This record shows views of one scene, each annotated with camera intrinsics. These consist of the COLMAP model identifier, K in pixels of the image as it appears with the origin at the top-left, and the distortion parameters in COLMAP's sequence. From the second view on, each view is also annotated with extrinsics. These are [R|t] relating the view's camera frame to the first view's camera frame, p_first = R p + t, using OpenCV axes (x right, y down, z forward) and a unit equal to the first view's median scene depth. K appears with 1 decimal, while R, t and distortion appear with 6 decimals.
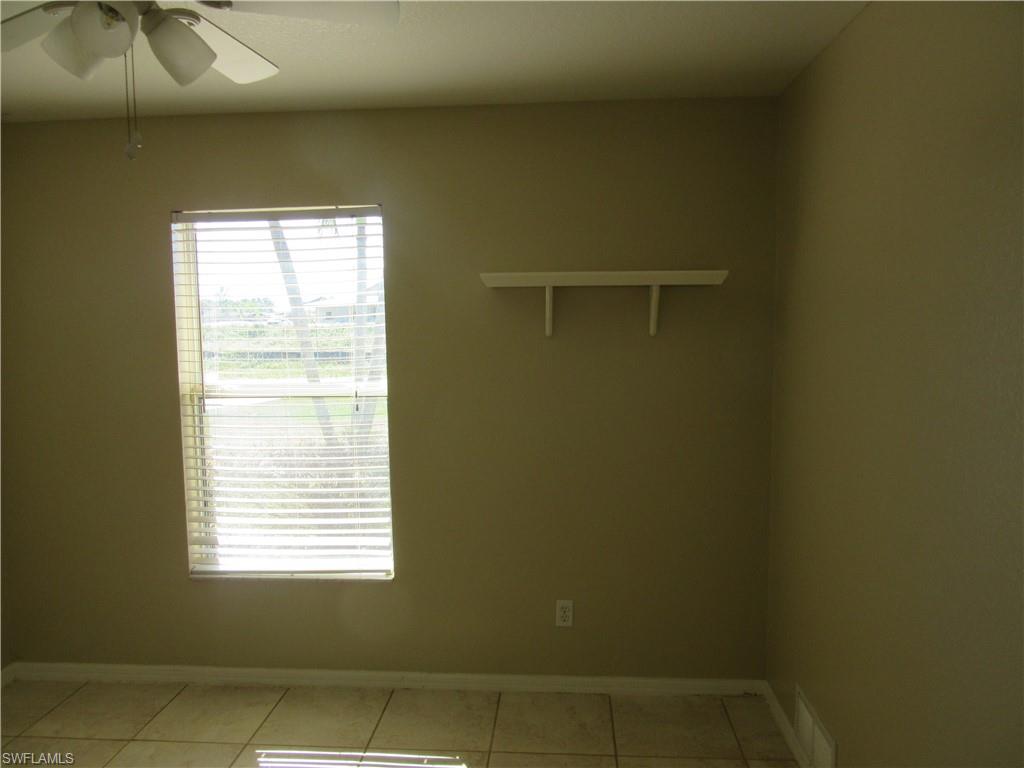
lens RADIAL K [[765.6, 0, 508.5], [0, 765.6, 384.5], [0, 0, 1]] dist [-0.022306, 0.011268]
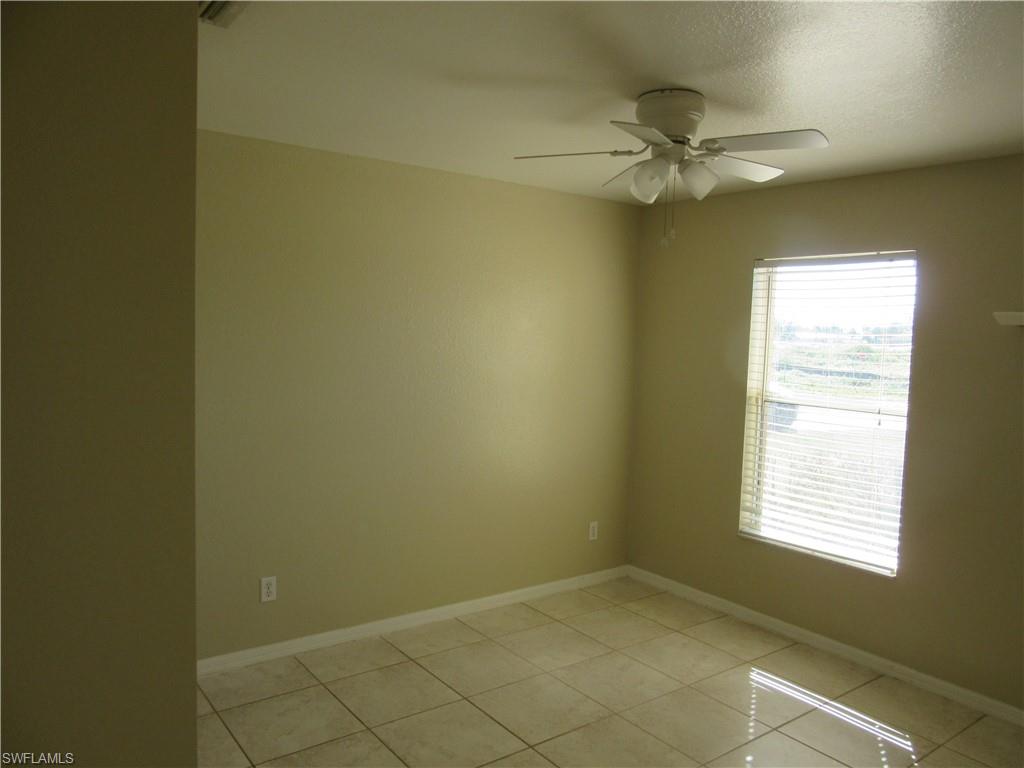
lens RADIAL K [[765.6, 0, 512.9], [0, 765.6, 384.8], [0, 0, 1]] dist [-0.022306, 0.011268]
pose [[0.659842, 0.092811, -0.745650, 0.289360], [-0.113176, 0.993297, 0.023484, 0.008468], [0.742832, 0.068894, 0.665924, -0.191194]]
